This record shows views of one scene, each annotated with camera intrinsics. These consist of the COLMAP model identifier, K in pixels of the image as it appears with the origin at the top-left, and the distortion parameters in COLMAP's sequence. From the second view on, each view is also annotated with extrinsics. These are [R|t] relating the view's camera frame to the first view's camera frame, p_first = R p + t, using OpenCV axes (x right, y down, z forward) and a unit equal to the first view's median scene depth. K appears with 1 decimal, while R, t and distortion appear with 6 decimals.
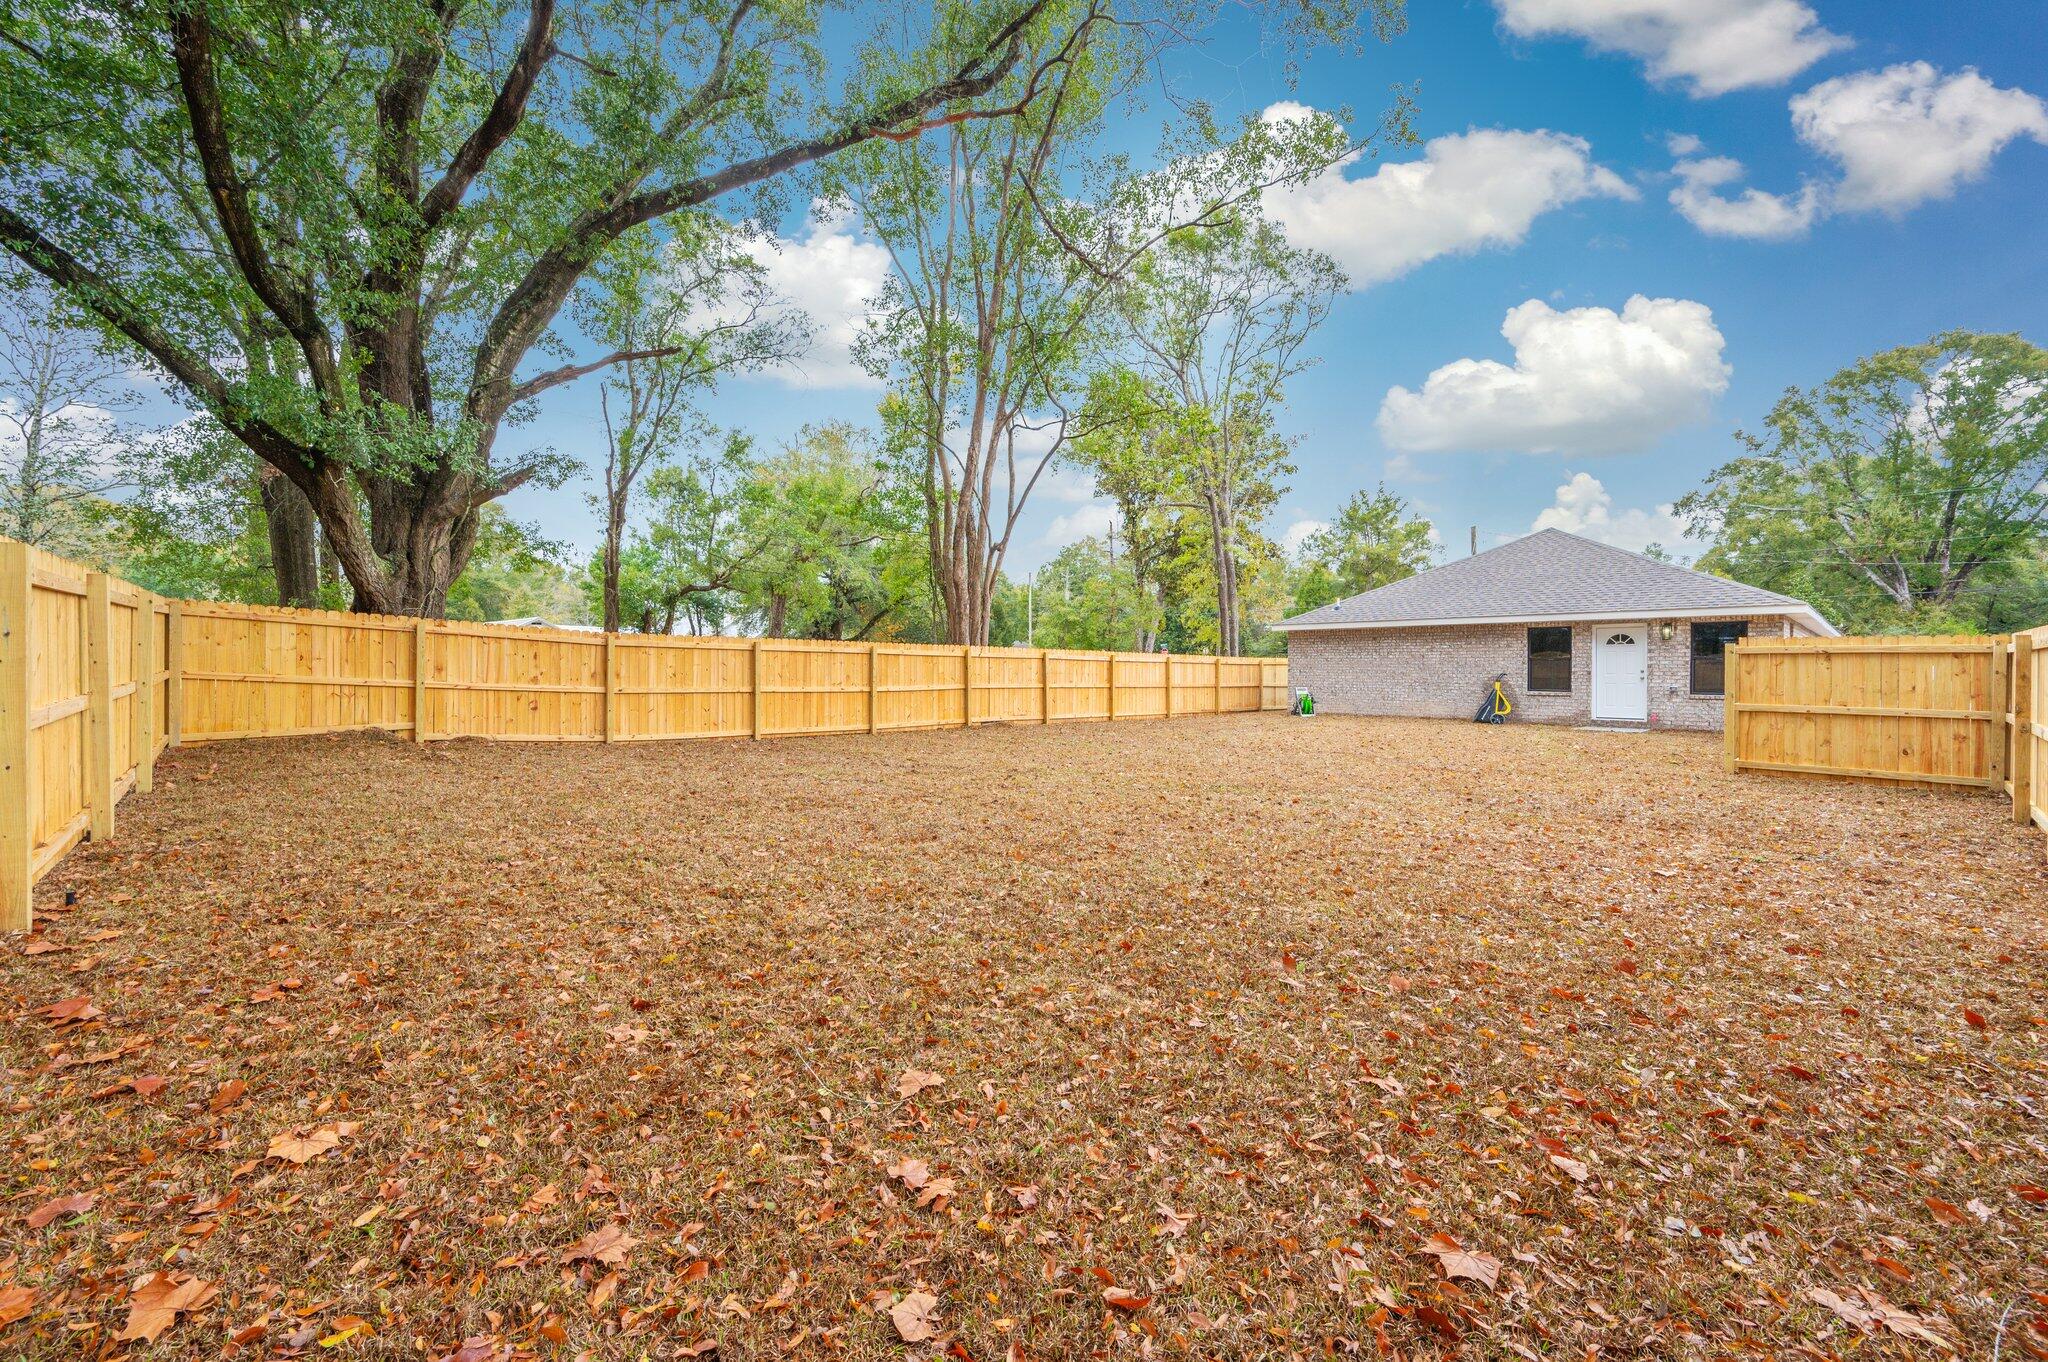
lens RADIAL K [[812.8, 0, 1029.5], [0, 812.8, 683.6], [0, 0, 1]] dist [0.001489, -0.000541]
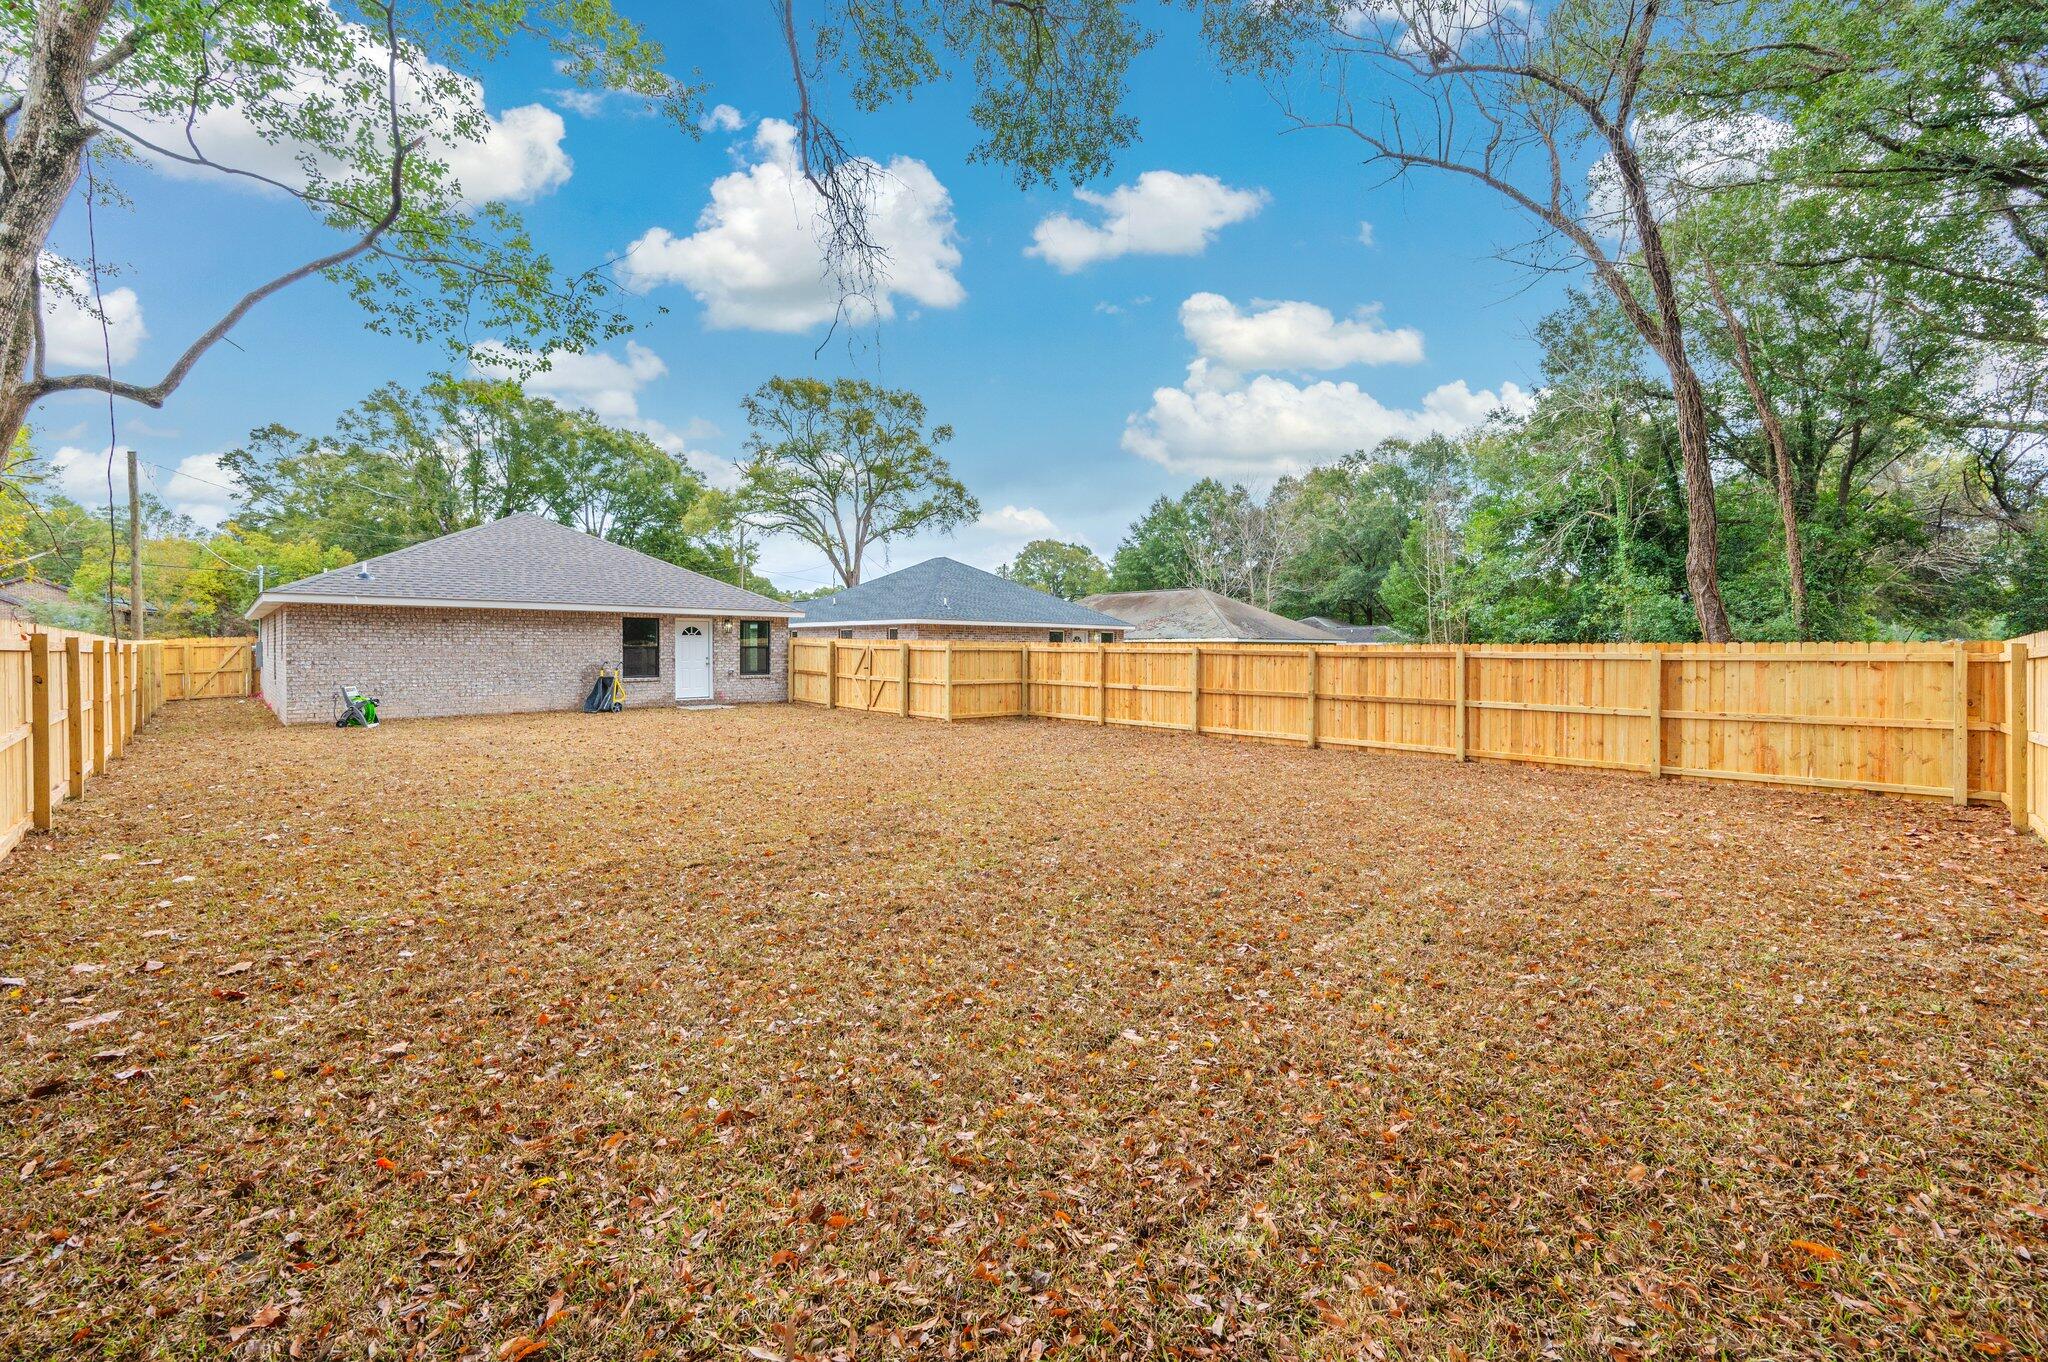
lens RADIAL K [[812.8, 0, 1029.0], [0, 812.8, 659.7], [0, 0, 1]] dist [0.001489, -0.000541]
pose [[-0.017157, -0.020122, 0.999650, -0.455285], [0.016628, 0.999653, 0.020407, -0.027999], [-0.999715, 0.016973, -0.016817, 0.514382]]
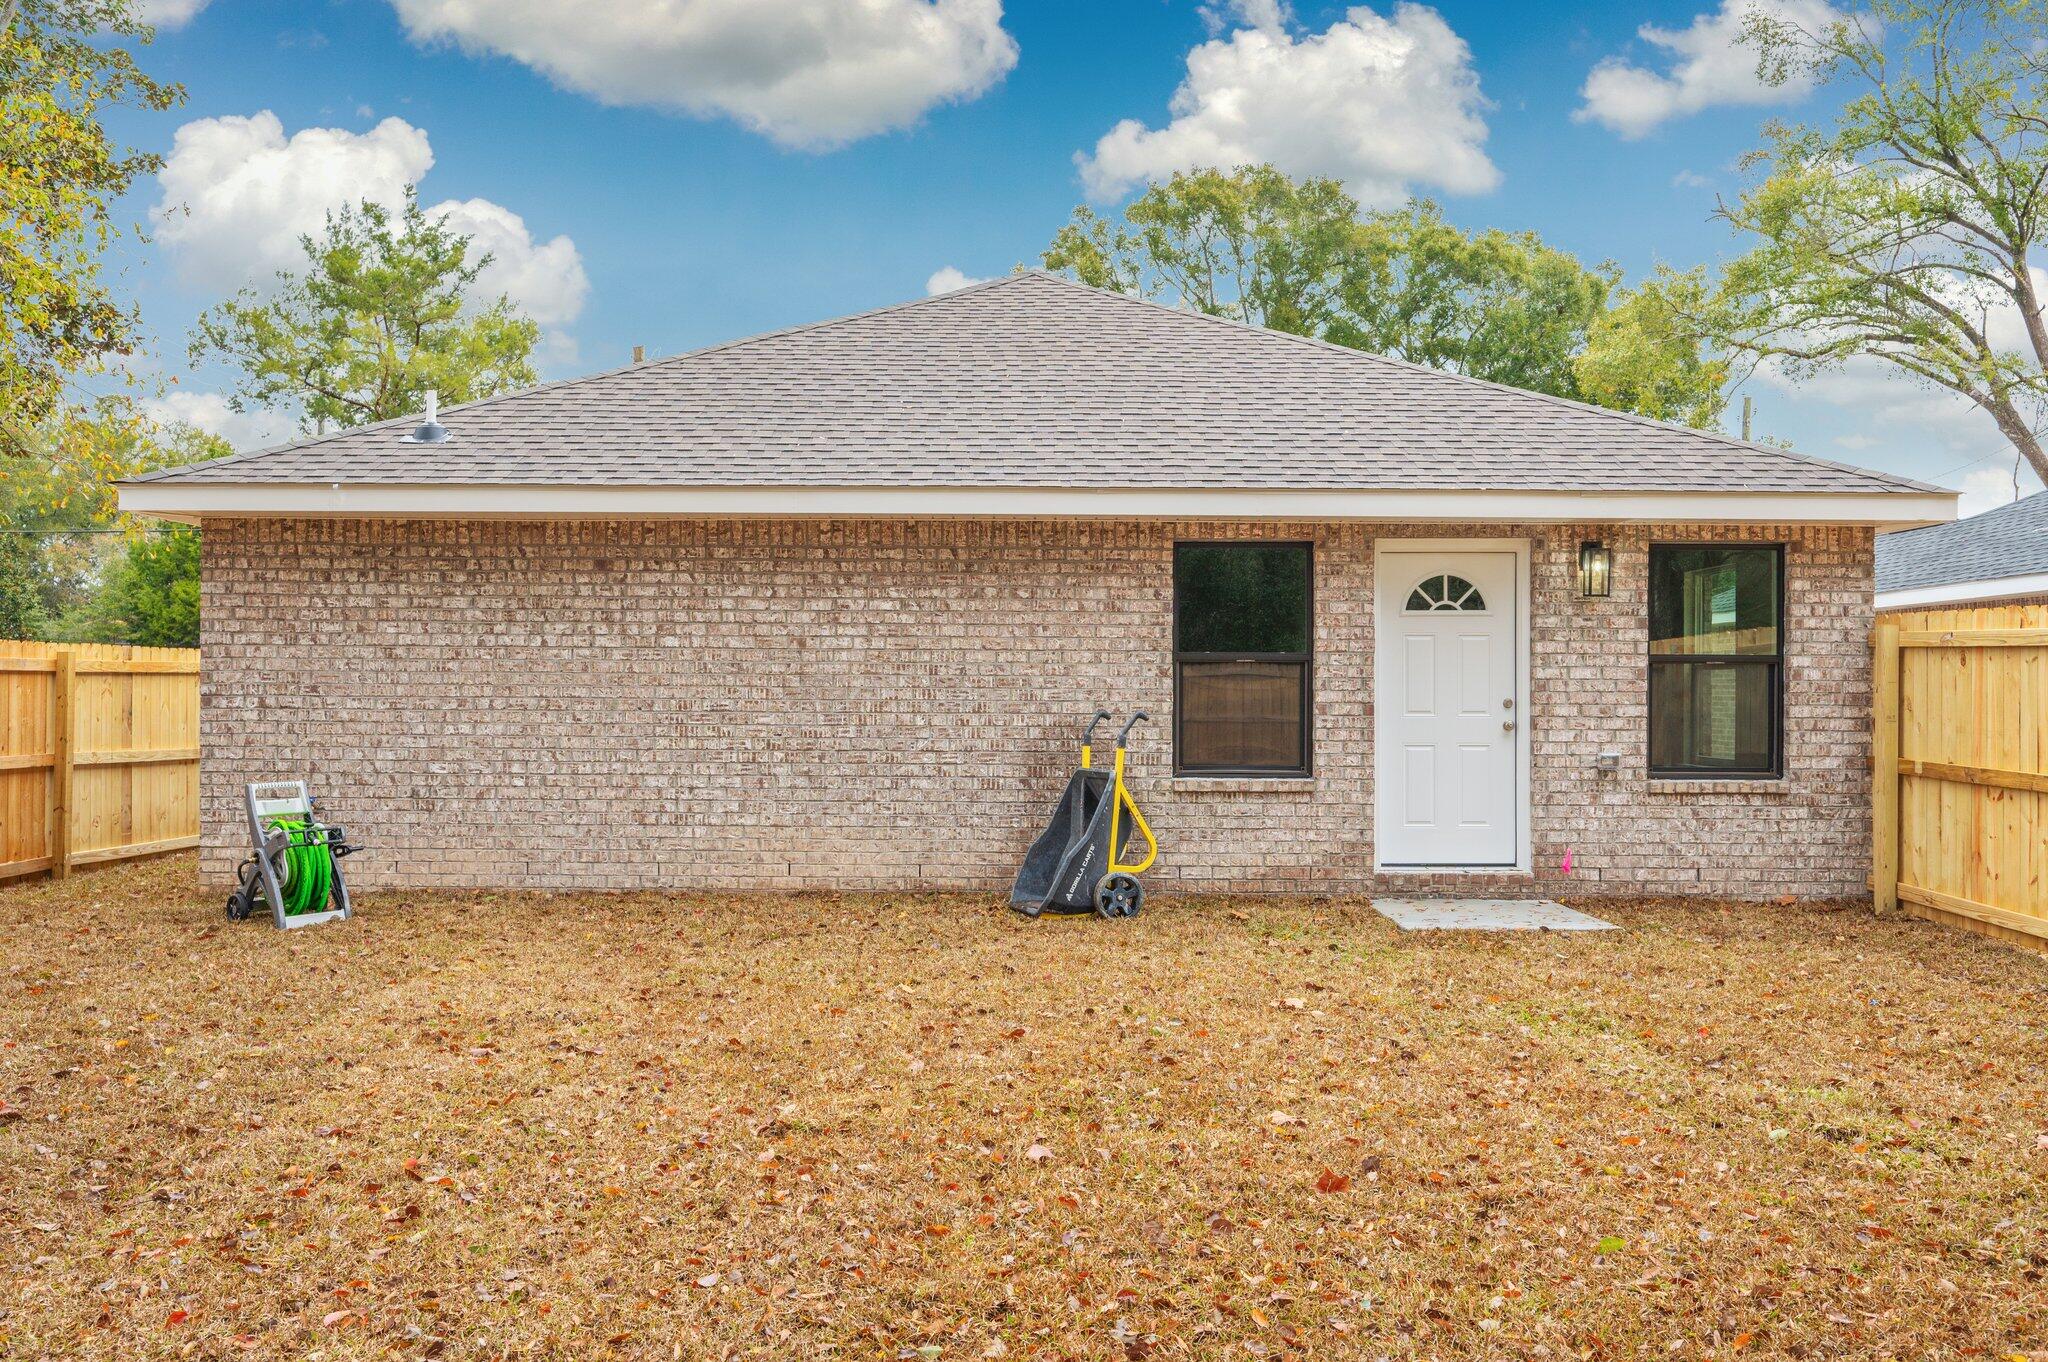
lens RADIAL K [[1592.6, 0, 1012.5], [0, 1592.6, 693.3], [0, 0, 1]] dist [0.004800, 0.005650]
pose [[0.688644, -0.002392, 0.725095, 0.202287], [0.011793, 0.999899, -0.007902, -0.015440], [-0.725003, 0.013993, 0.688603, 0.701428]]
